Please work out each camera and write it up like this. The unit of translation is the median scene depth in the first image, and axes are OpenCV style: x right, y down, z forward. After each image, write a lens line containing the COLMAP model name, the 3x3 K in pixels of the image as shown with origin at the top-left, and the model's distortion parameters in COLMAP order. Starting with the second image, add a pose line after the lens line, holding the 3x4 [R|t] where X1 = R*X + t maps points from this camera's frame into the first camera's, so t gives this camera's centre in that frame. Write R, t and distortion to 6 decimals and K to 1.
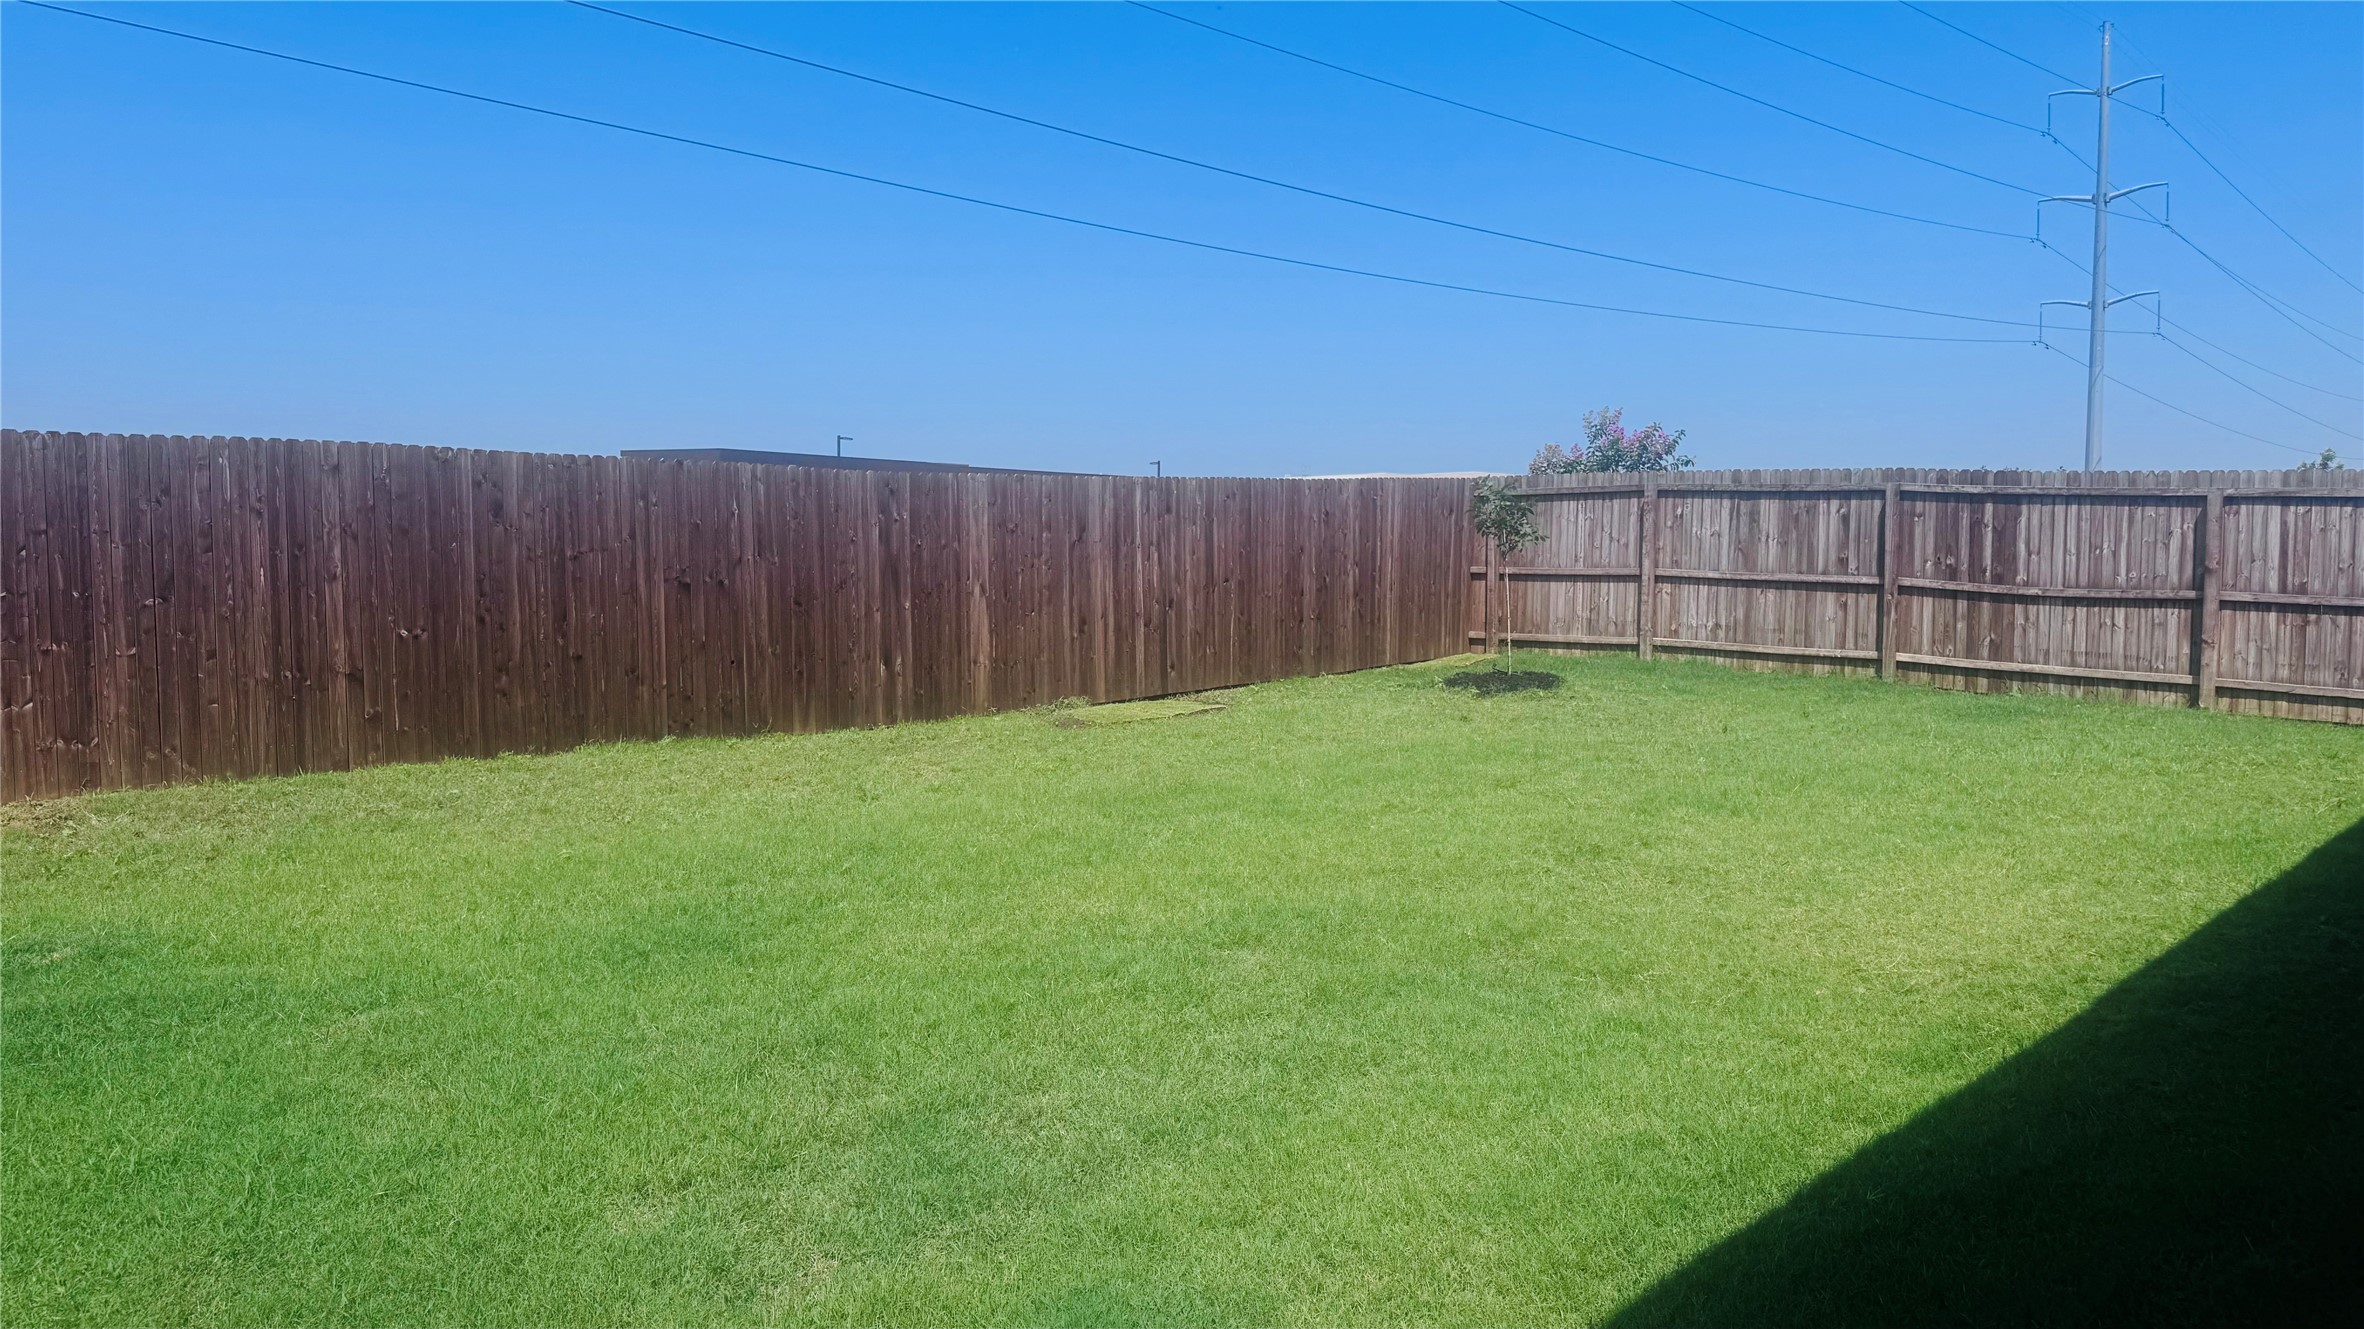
lens RADIAL K [[1661.6, 0, 1175.2], [0, 1661.6, 680.3], [0, 0, 1]] dist [0.200646, -0.318578]
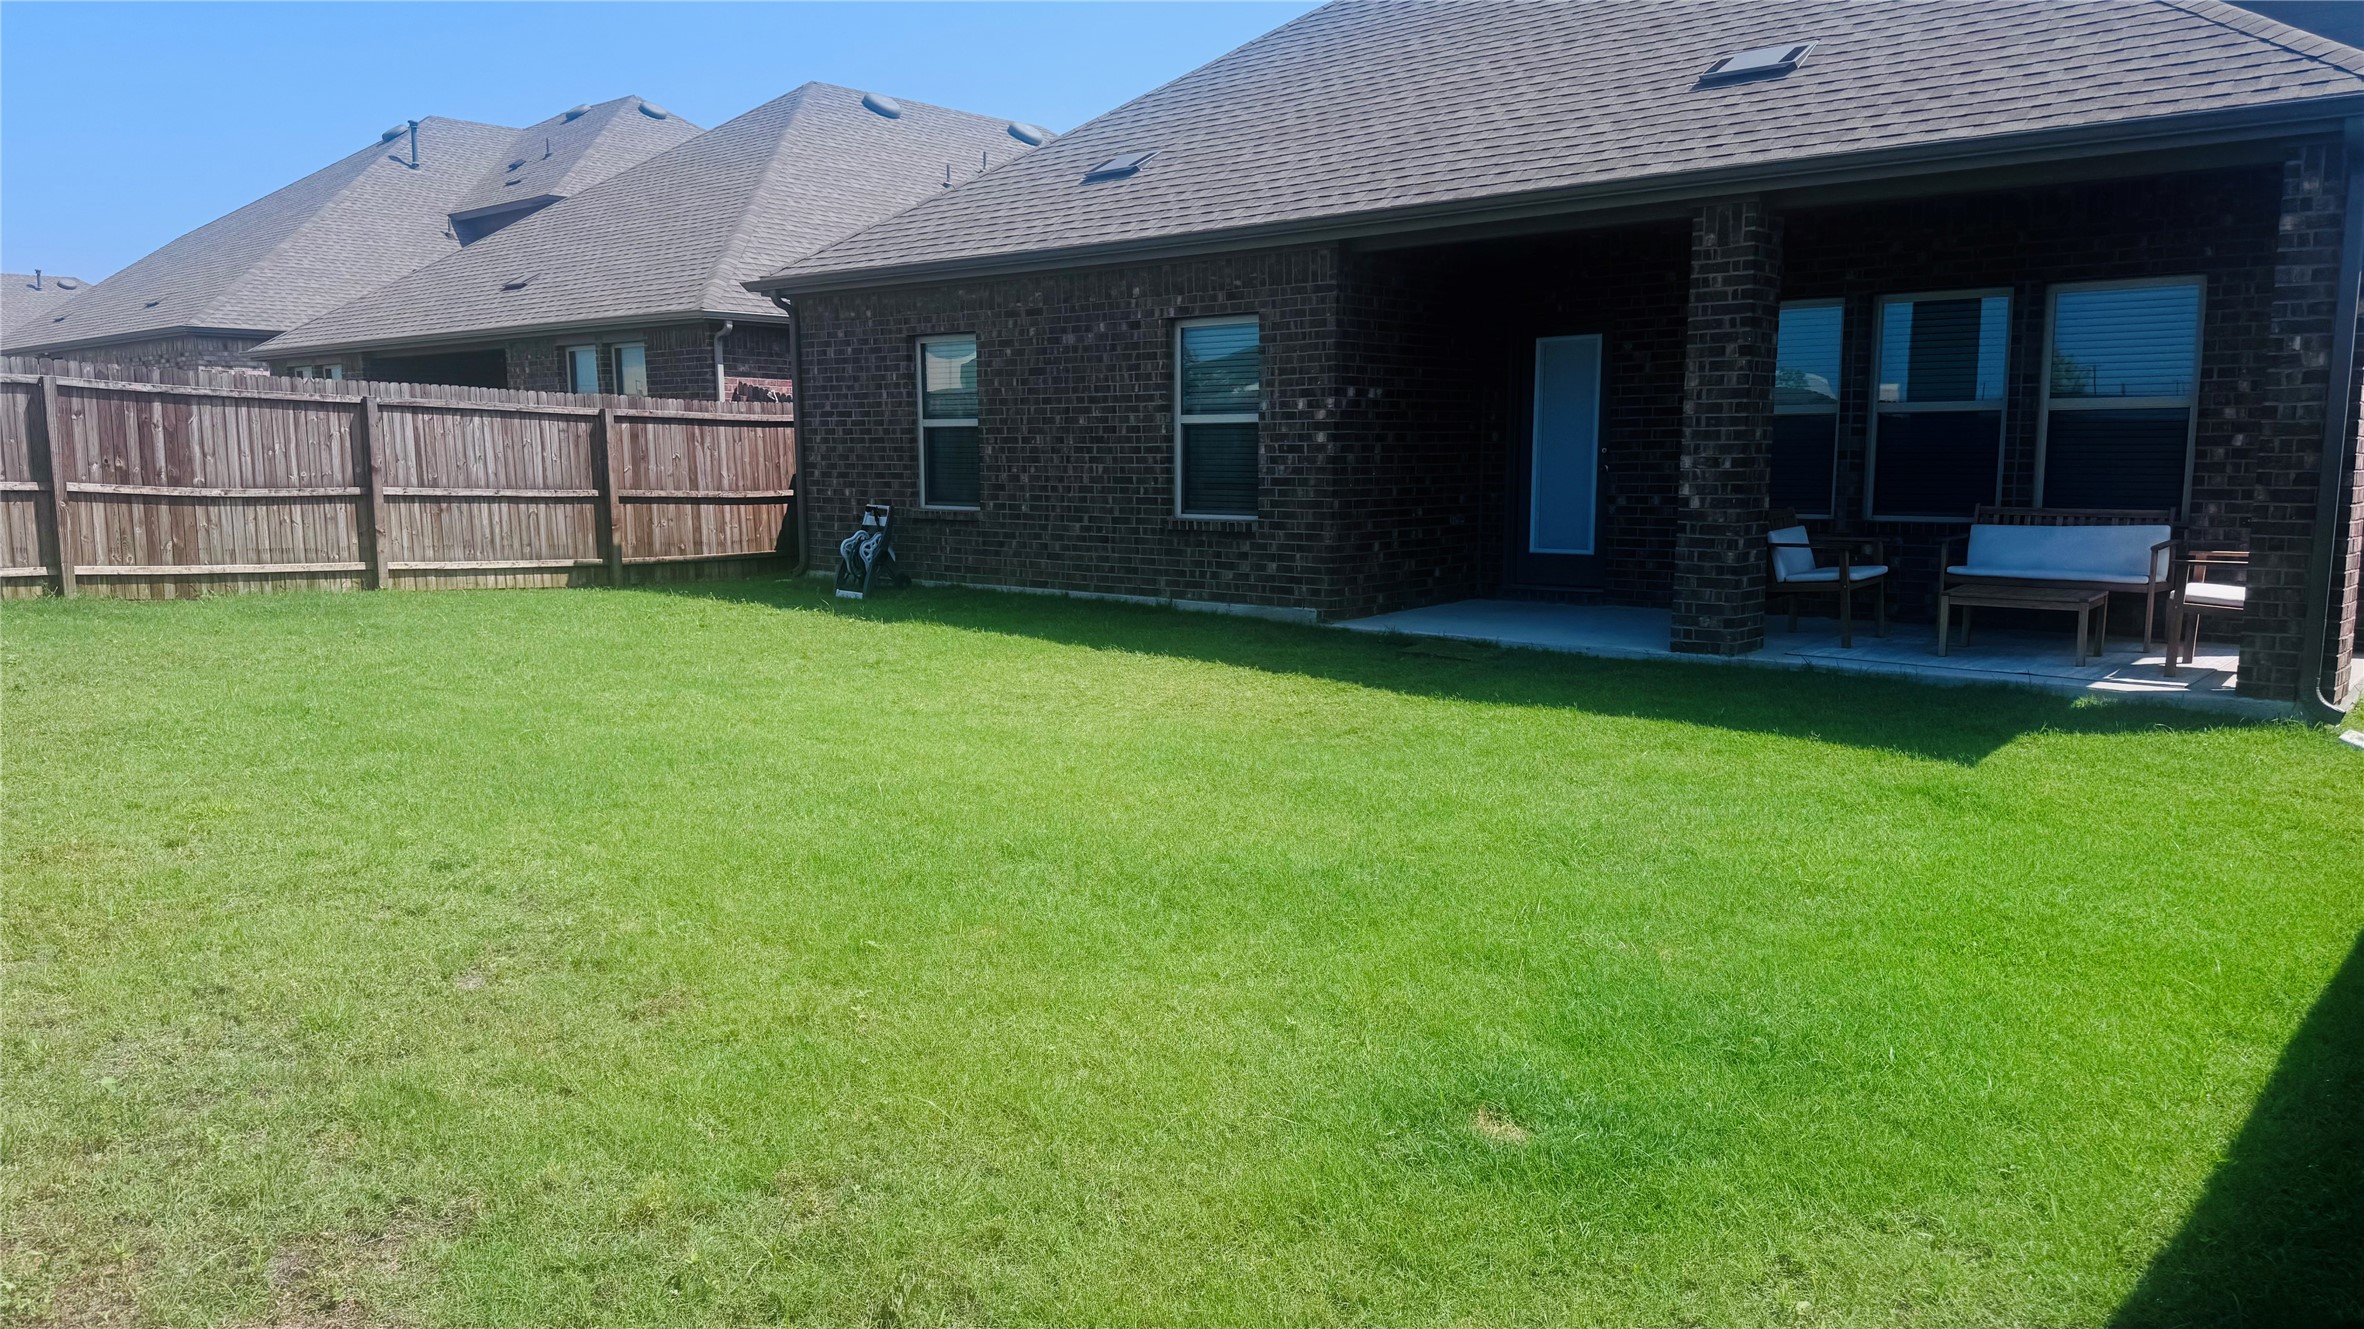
lens RADIAL K [[1661.6, 0, 1175.2], [0, 1661.6, 680.3], [0, 0, 1]] dist [0.200646, -0.318578]
pose [[-0.061586, -0.146663, 0.987268, -0.544323], [0.064023, 0.986528, 0.150547, -0.058786], [-0.996046, 0.072479, -0.051366, 0.499947]]
